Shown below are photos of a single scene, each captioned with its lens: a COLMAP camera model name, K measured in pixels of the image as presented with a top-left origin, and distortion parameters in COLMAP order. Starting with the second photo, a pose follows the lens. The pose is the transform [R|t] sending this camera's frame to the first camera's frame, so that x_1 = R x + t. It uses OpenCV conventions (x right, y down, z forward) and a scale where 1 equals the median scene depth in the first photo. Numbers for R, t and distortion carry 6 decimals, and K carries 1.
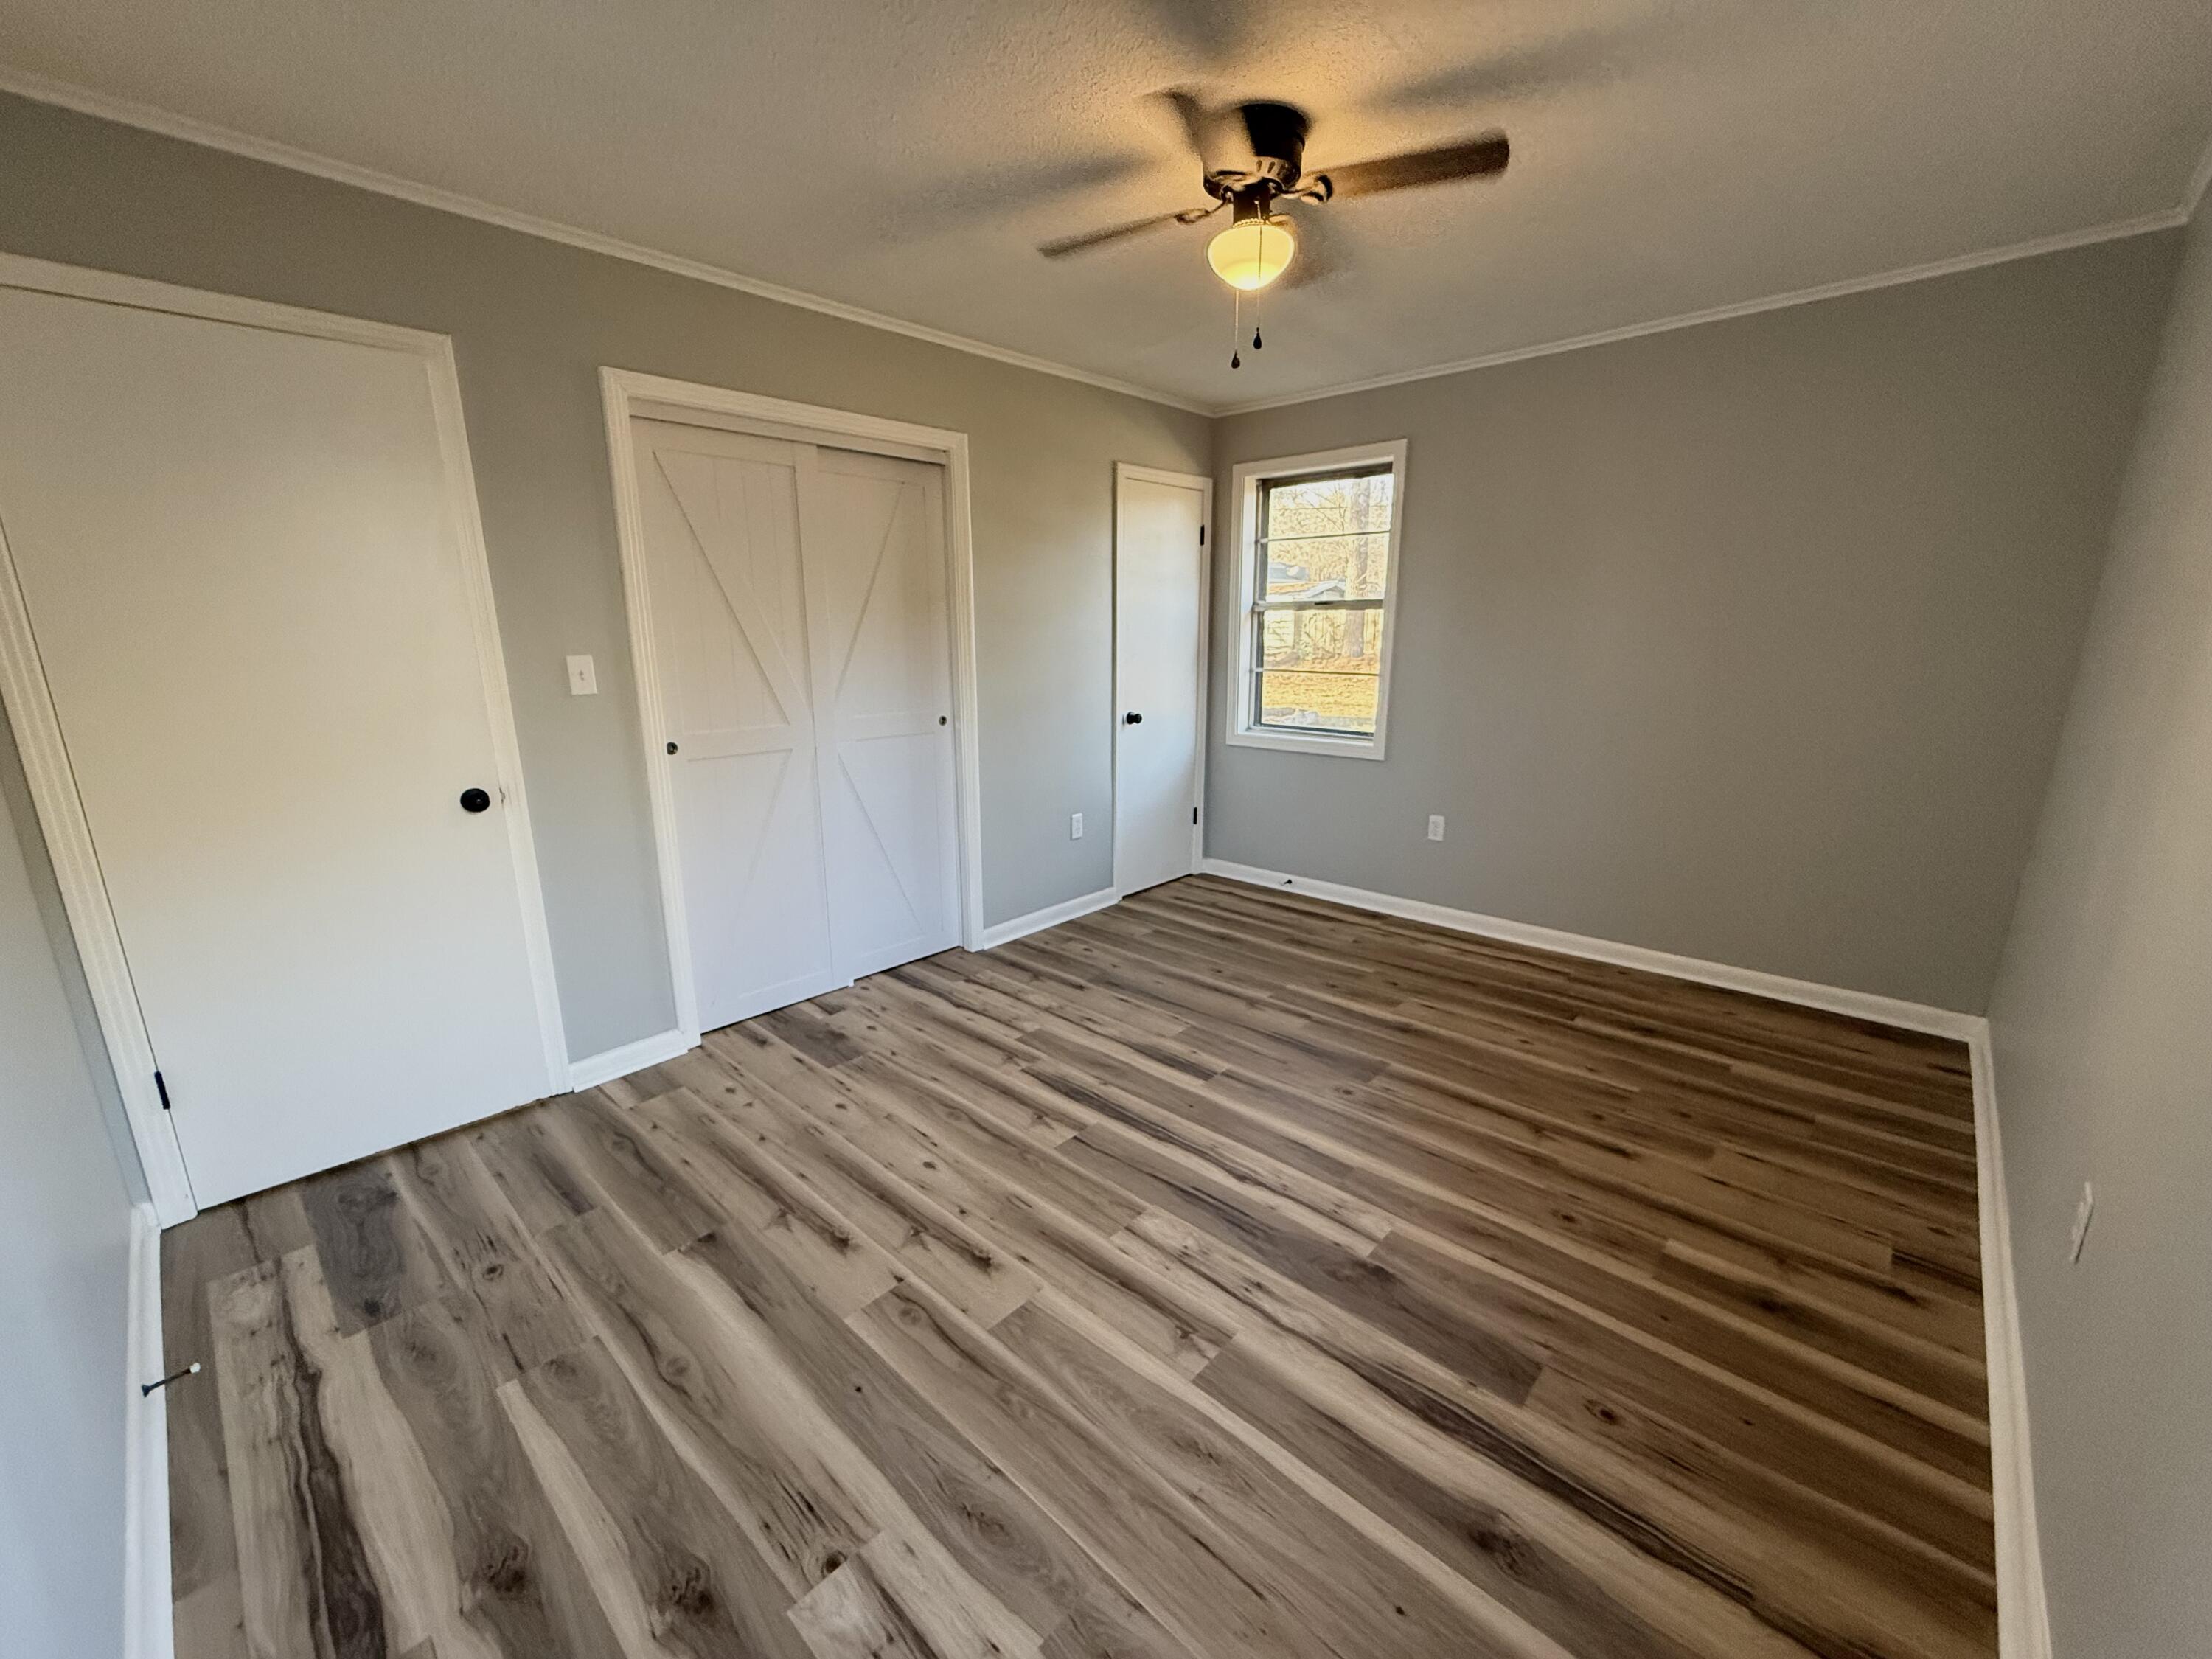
lens RADIAL K [[877.8, 0, 1099.9], [0, 877.8, 834.8], [0, 0, 1]] dist [-0.001152, 0.000262]
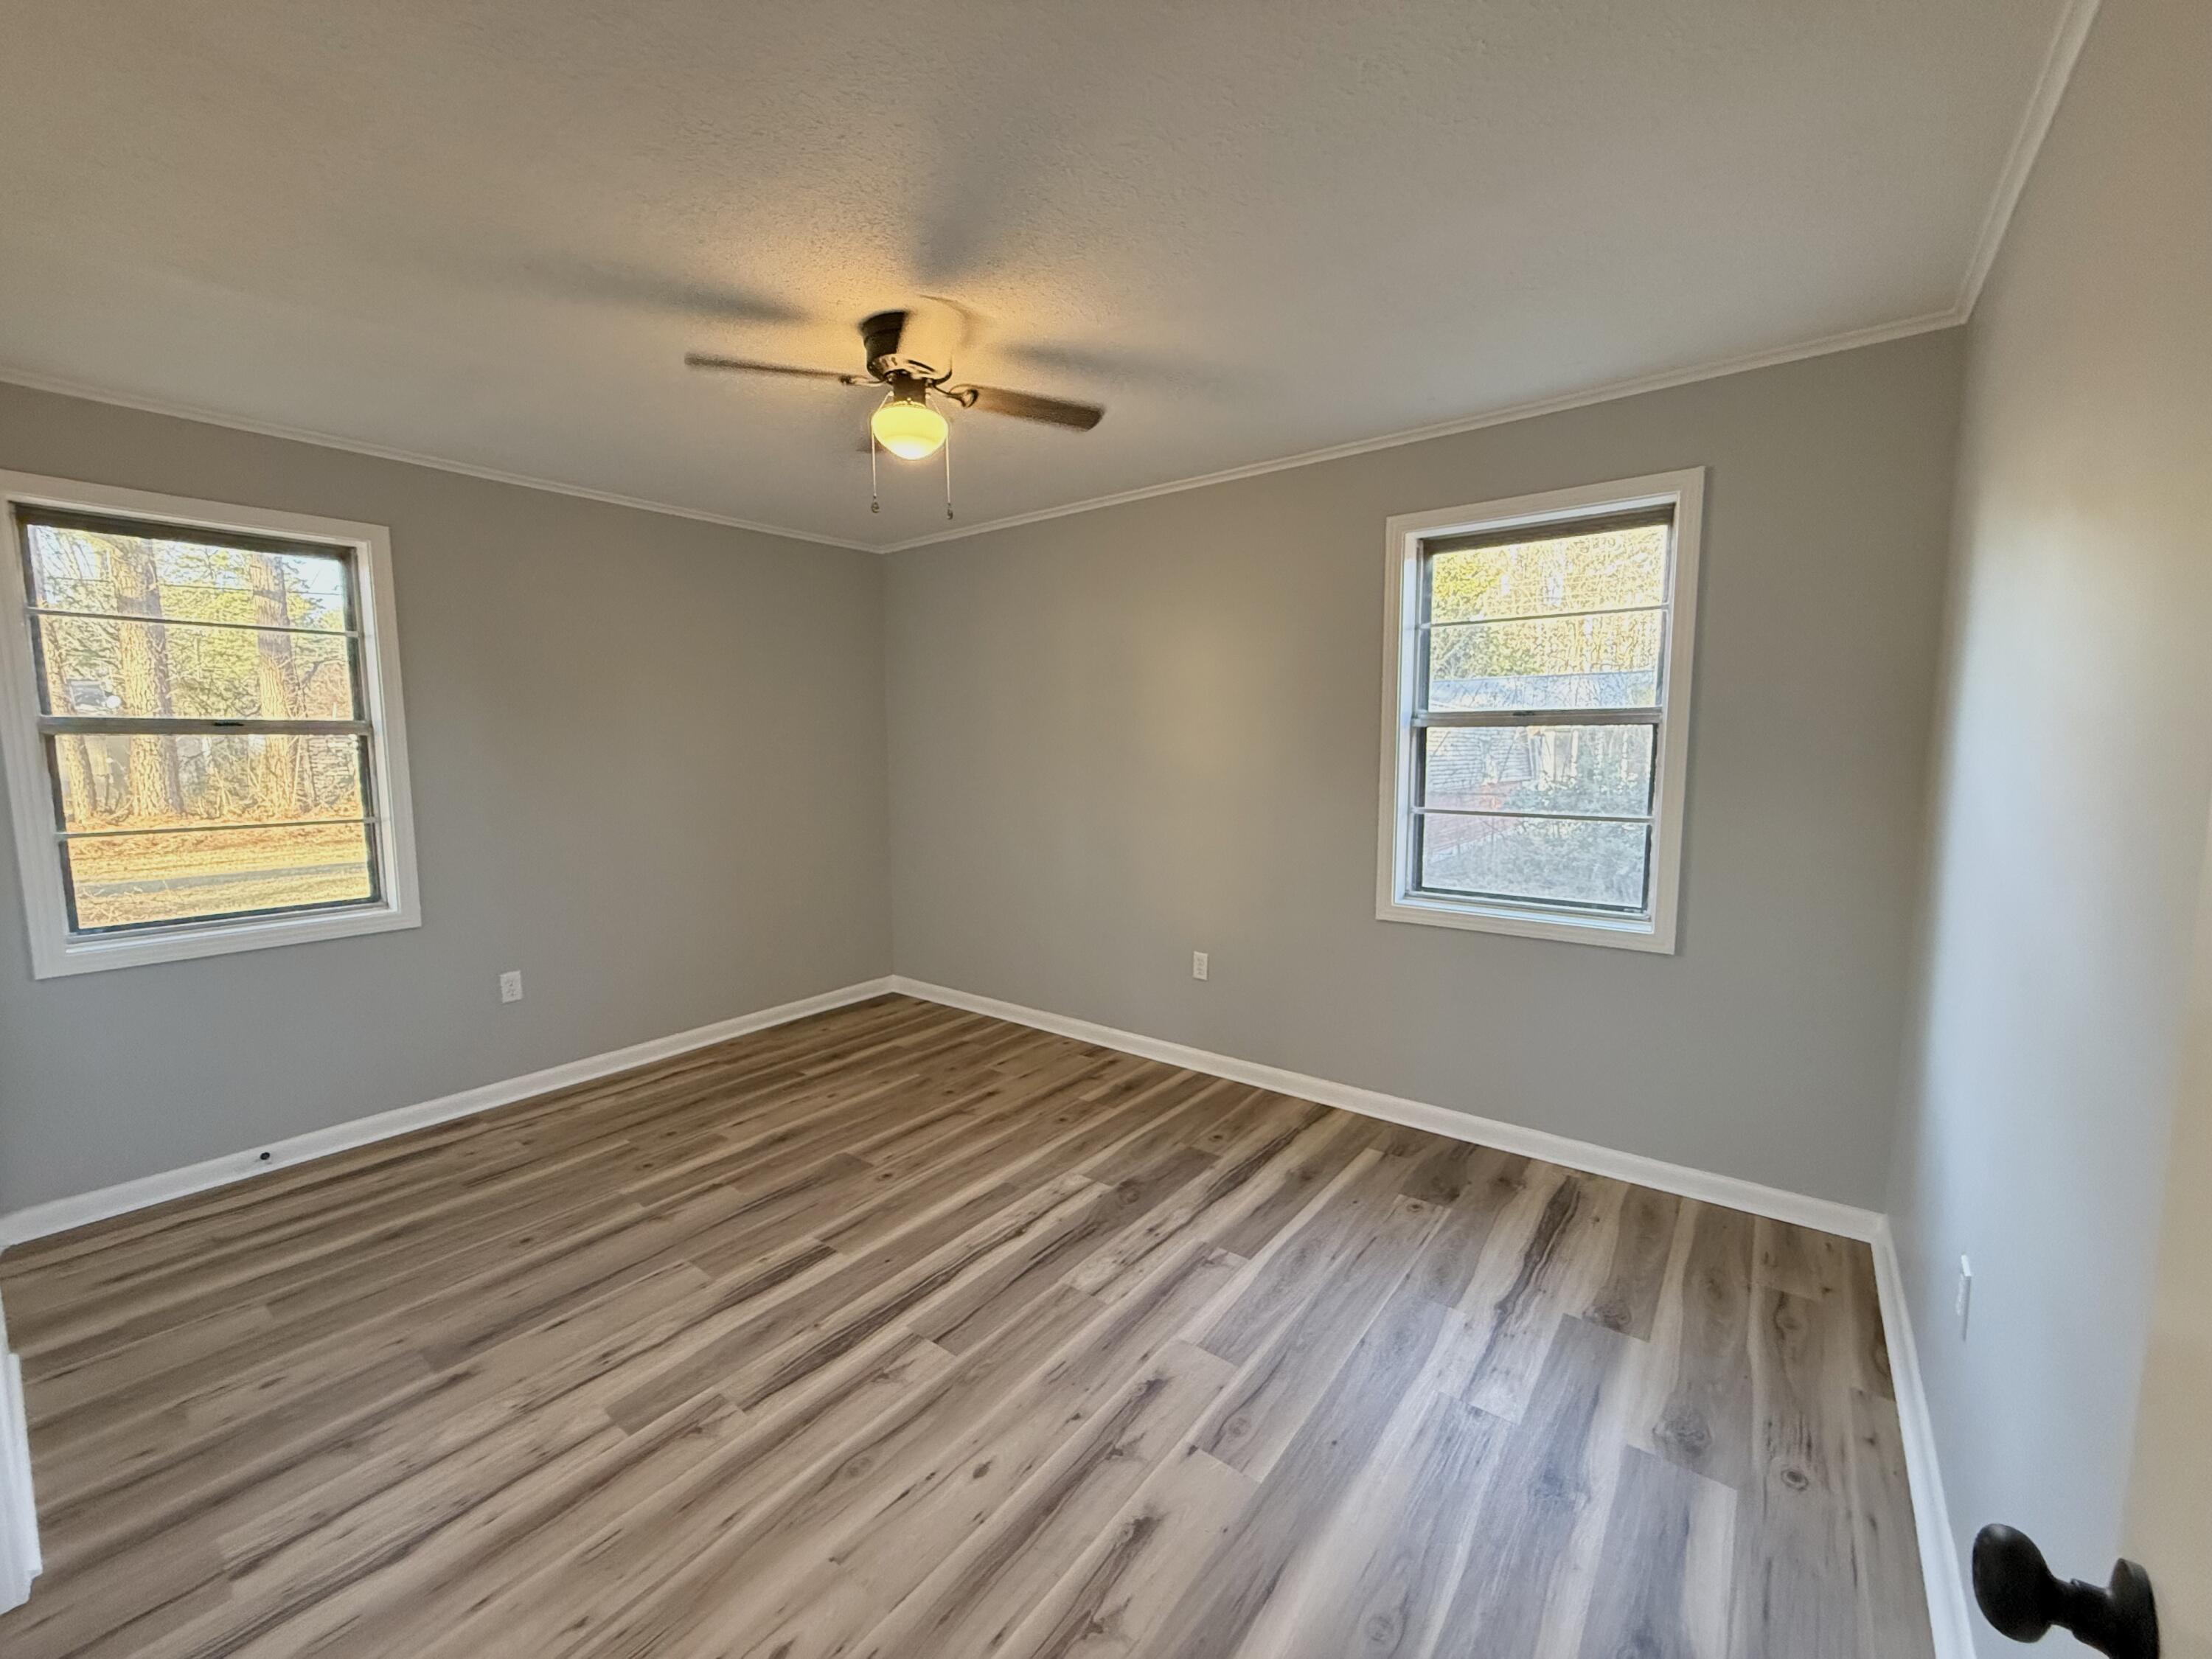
lens RADIAL K [[877.8, 0, 1099.9], [0, 877.8, 834.8], [0, 0, 1]] dist [-0.001152, 0.000262]
pose [[-0.085853, -0.096497, 0.991624, -0.730484], [0.242491, 0.963345, 0.114739, -0.160404], [-0.966348, 0.250310, -0.059307, 0.681800]]
